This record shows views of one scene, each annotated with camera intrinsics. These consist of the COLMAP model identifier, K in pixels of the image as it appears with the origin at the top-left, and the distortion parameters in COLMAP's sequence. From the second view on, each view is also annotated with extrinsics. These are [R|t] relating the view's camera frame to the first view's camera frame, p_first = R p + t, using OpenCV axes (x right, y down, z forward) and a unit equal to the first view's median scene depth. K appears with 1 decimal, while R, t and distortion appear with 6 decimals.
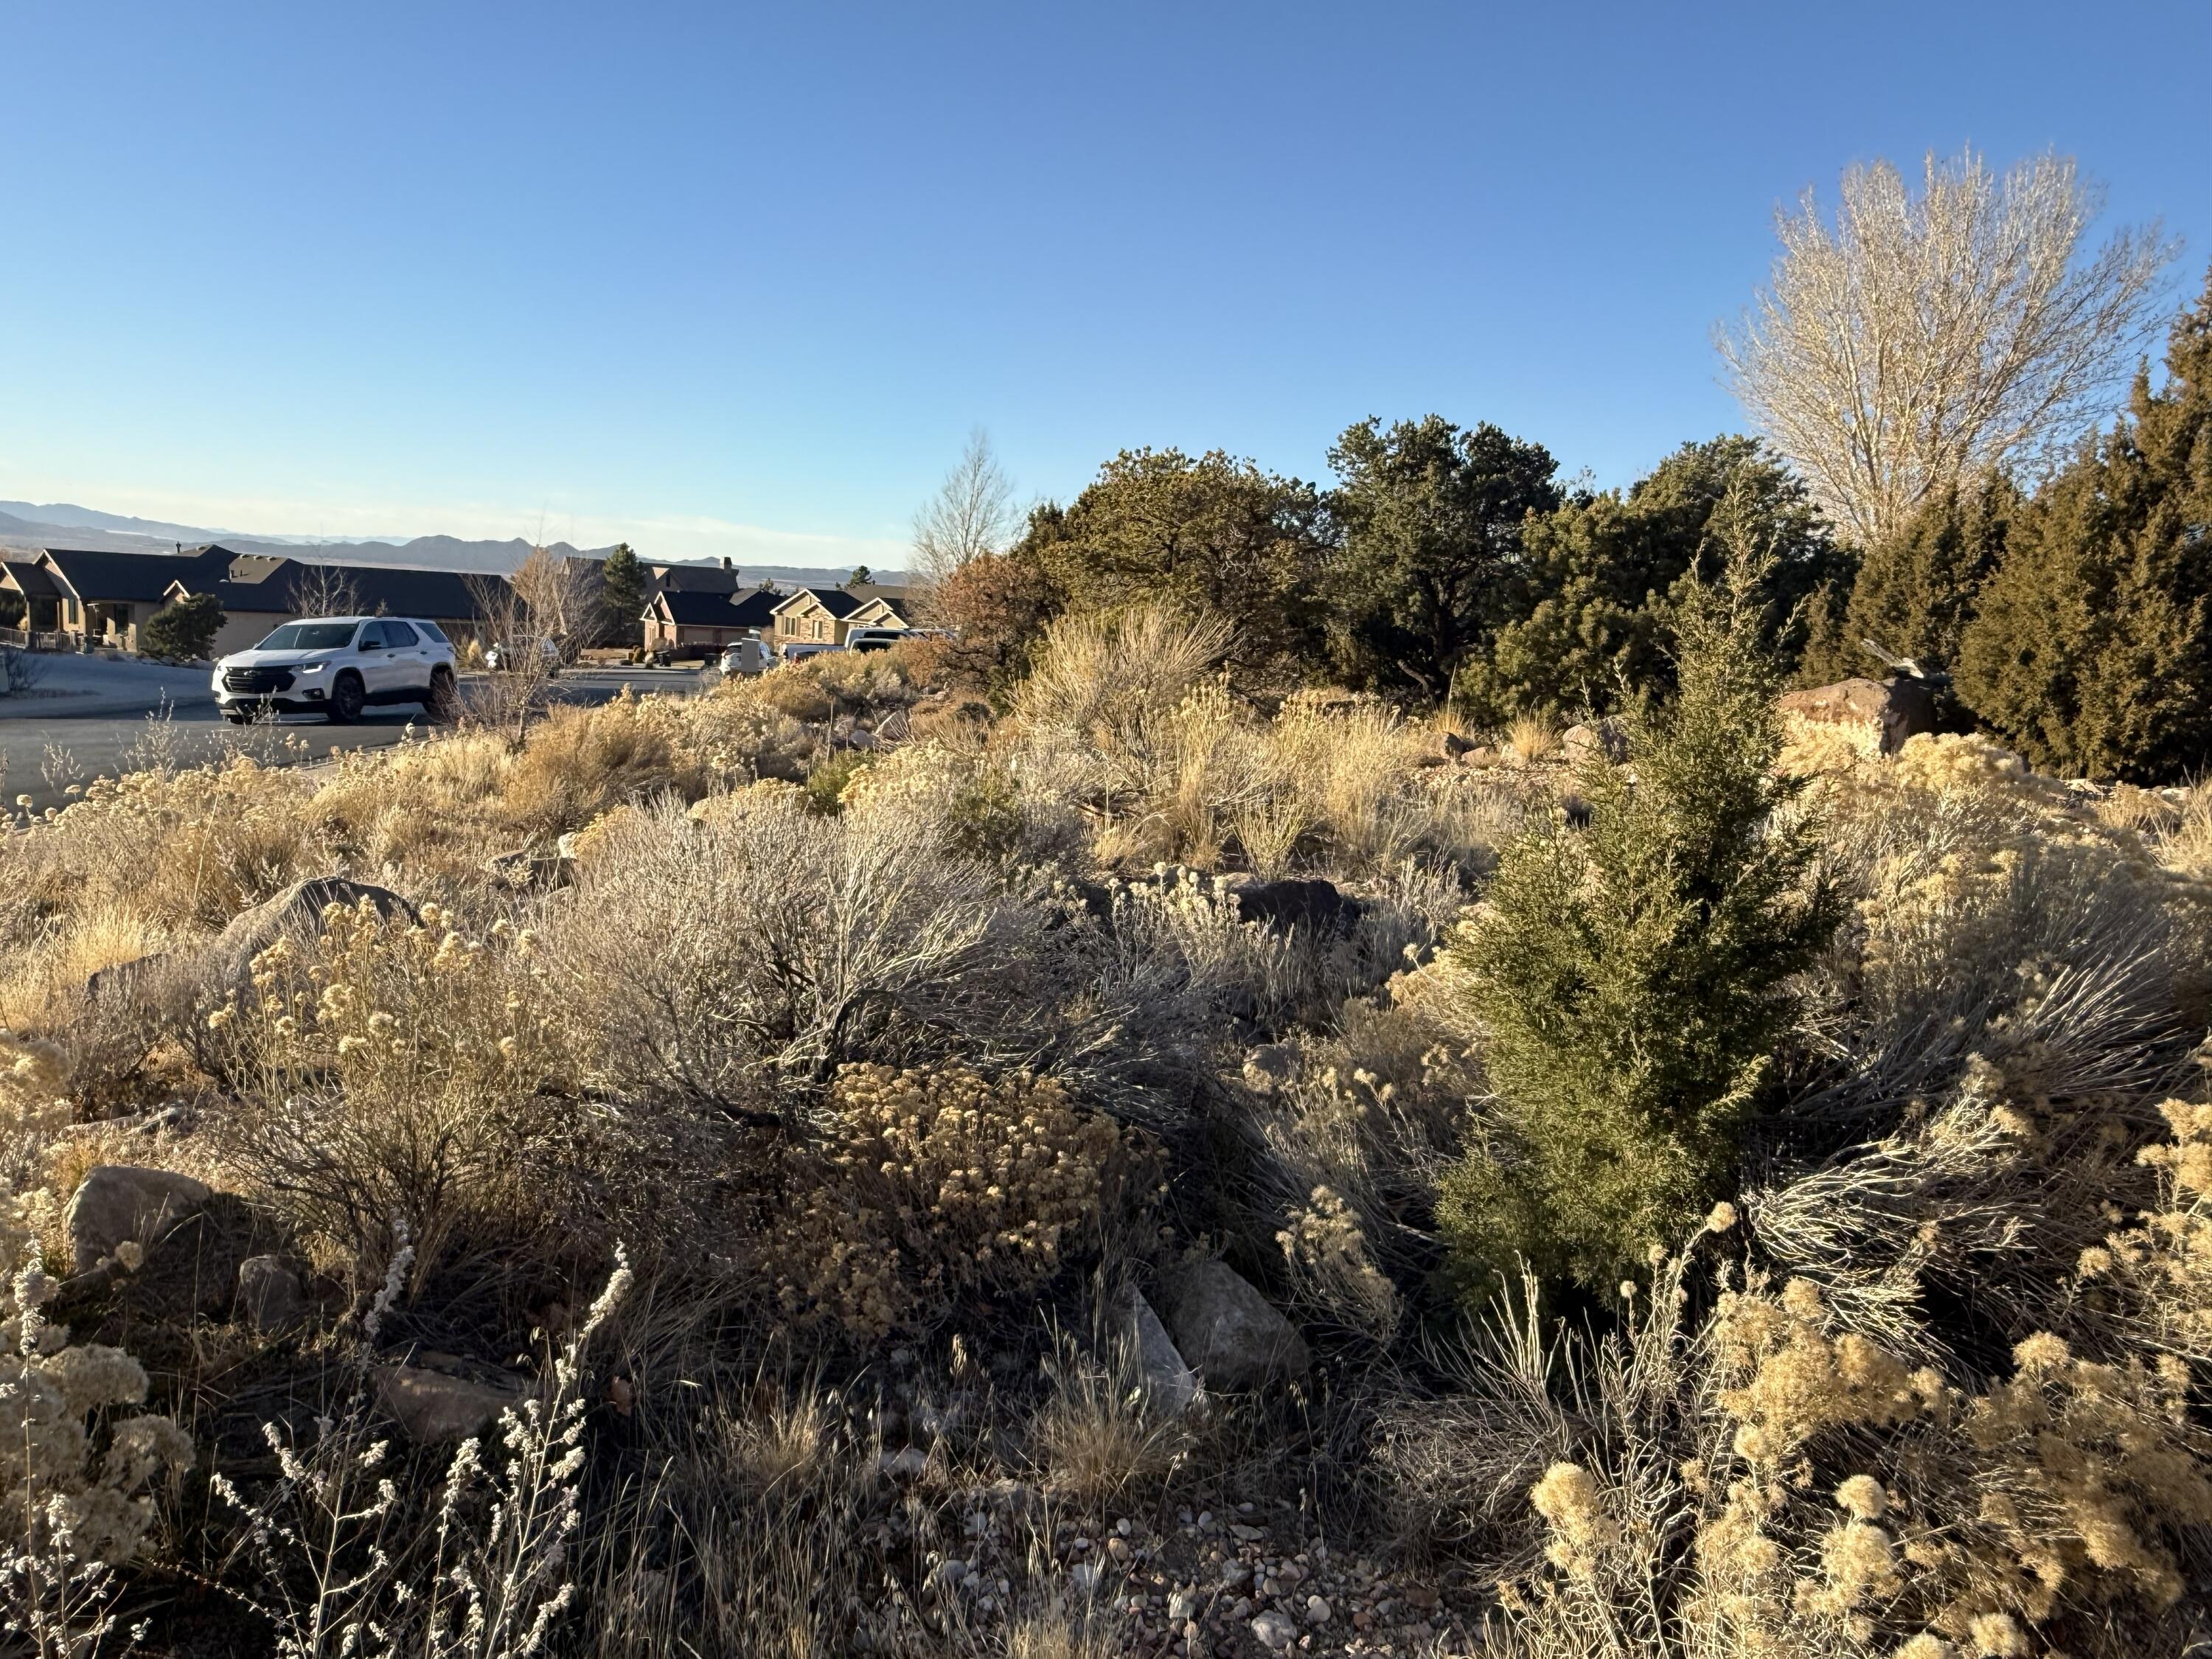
lens RADIAL K [[1520.8, 0, 1101.5], [0, 1520.8, 837.4], [0, 0, 1]] dist [0.002773, -0.002371]
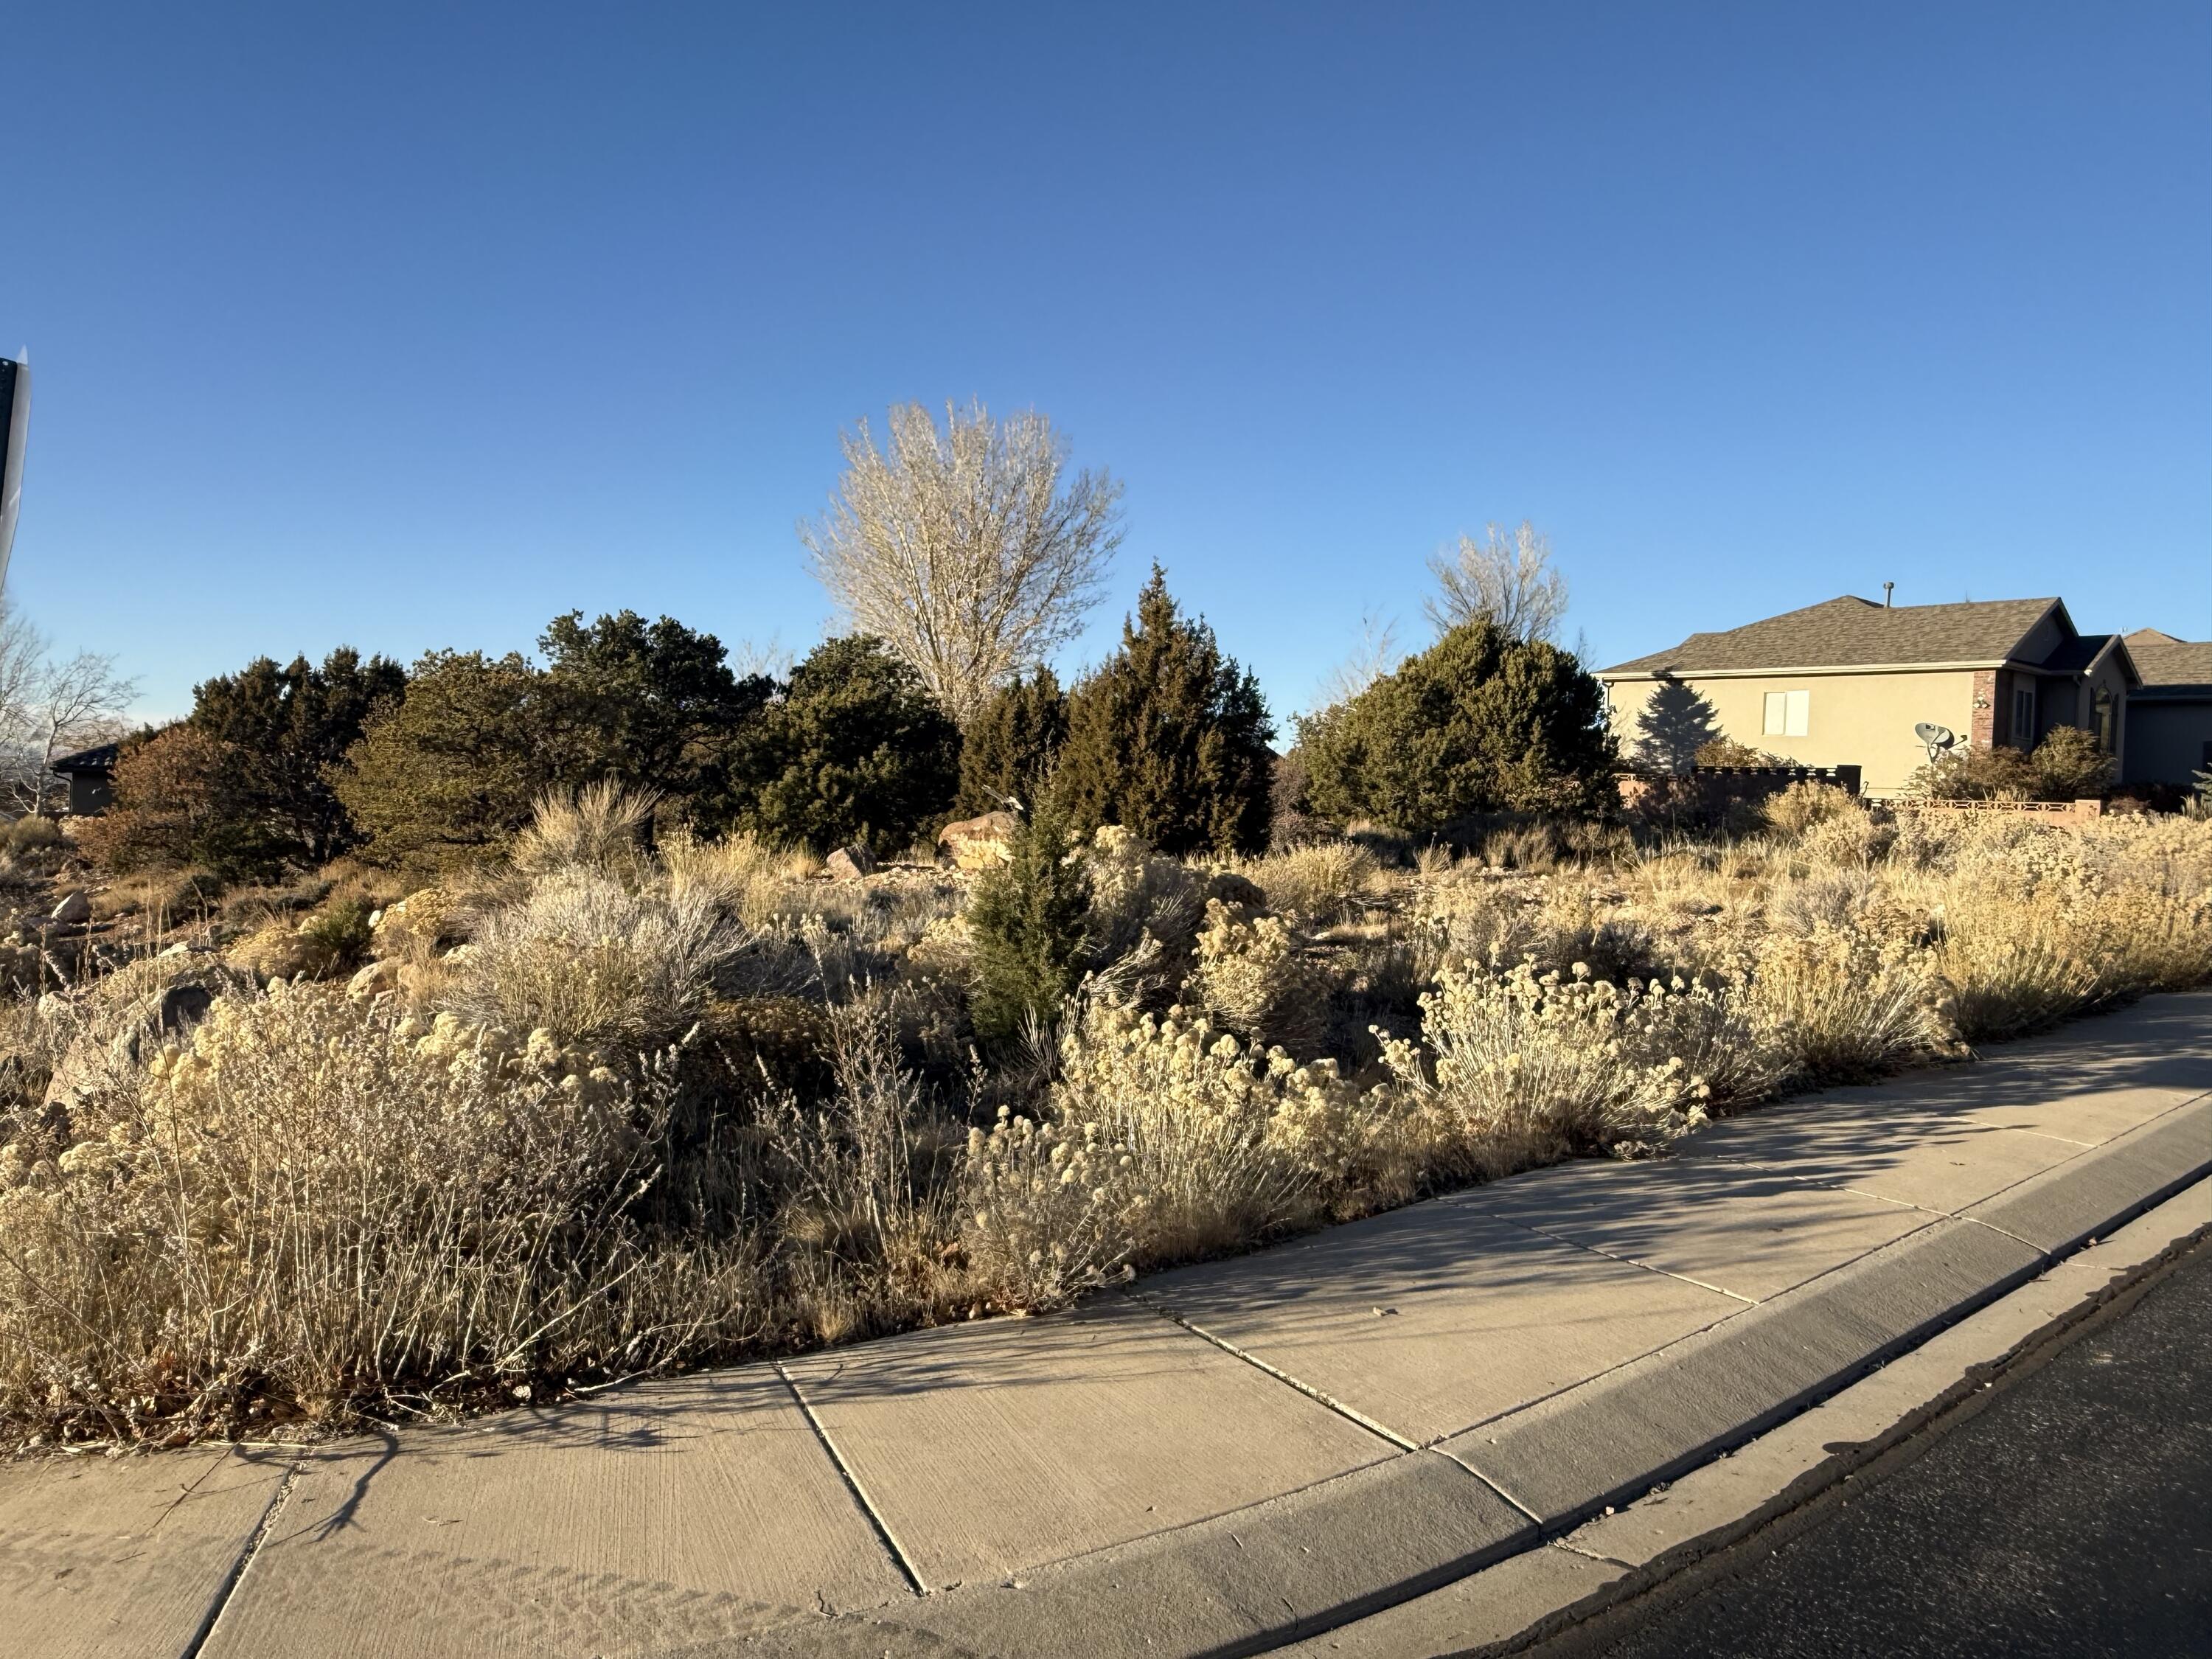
lens RADIAL K [[1520.8, 0, 1101.5], [0, 1520.8, 837.4], [0, 0, 1]] dist [0.002773, -0.002371]
pose [[0.835182, -0.053833, 0.547333, -0.237074], [0.107857, 0.991905, -0.067020, 0.033355], [-0.539294, 0.115008, 0.834227, -0.310169]]
